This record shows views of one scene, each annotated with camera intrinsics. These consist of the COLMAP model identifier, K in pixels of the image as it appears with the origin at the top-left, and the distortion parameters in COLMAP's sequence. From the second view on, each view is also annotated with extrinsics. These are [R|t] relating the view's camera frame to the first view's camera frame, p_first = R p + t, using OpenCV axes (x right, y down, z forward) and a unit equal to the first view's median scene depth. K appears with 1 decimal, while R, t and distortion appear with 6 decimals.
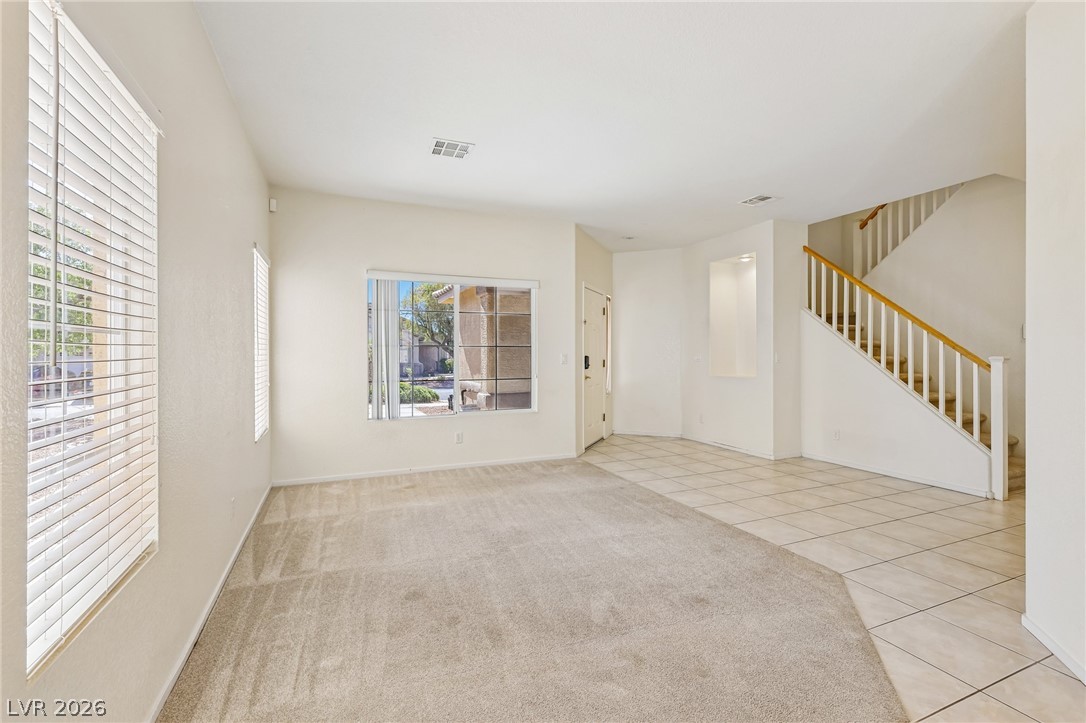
lens RADIAL K [[505.1, 0, 537.6], [0, 505.1, 359.5], [0, 0, 1]] dist [0.002543, 0.000143]
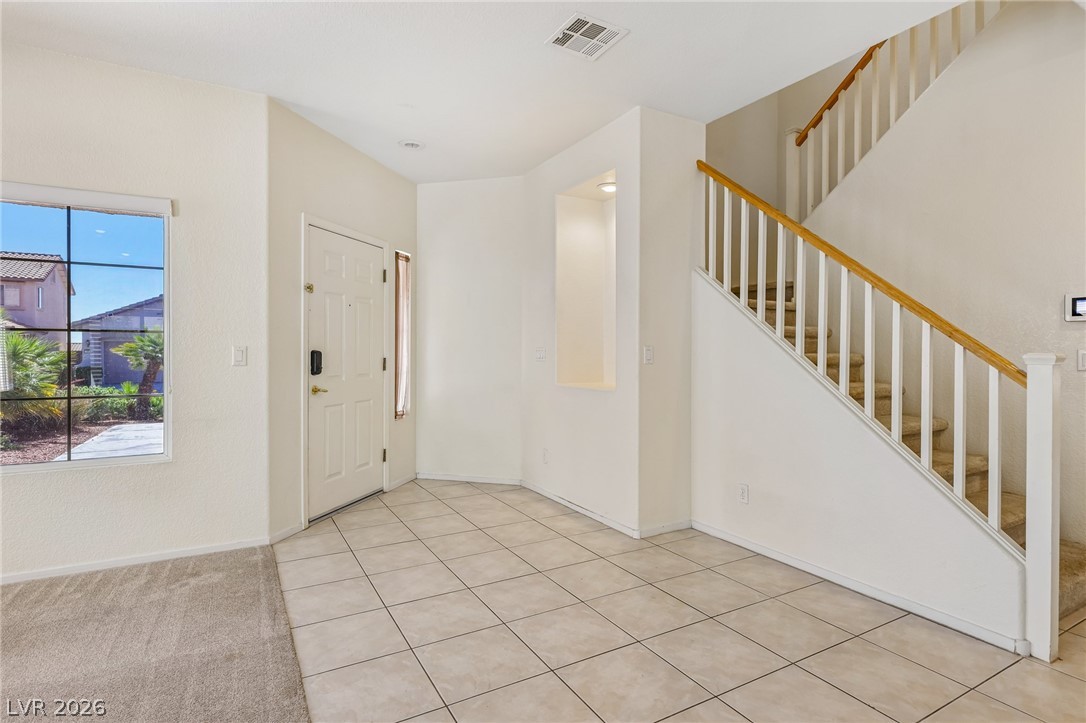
lens RADIAL K [[554.0, 0, 543.0], [0, 554.0, 361.5], [0, 0, 1]] dist [0.001648, 0.000828]
pose [[0.995828, 0.001999, 0.091229, 0.306570], [-0.002746, 0.999964, 0.008068, -0.000971], [-0.091209, -0.008285, 0.995797, 0.403772]]
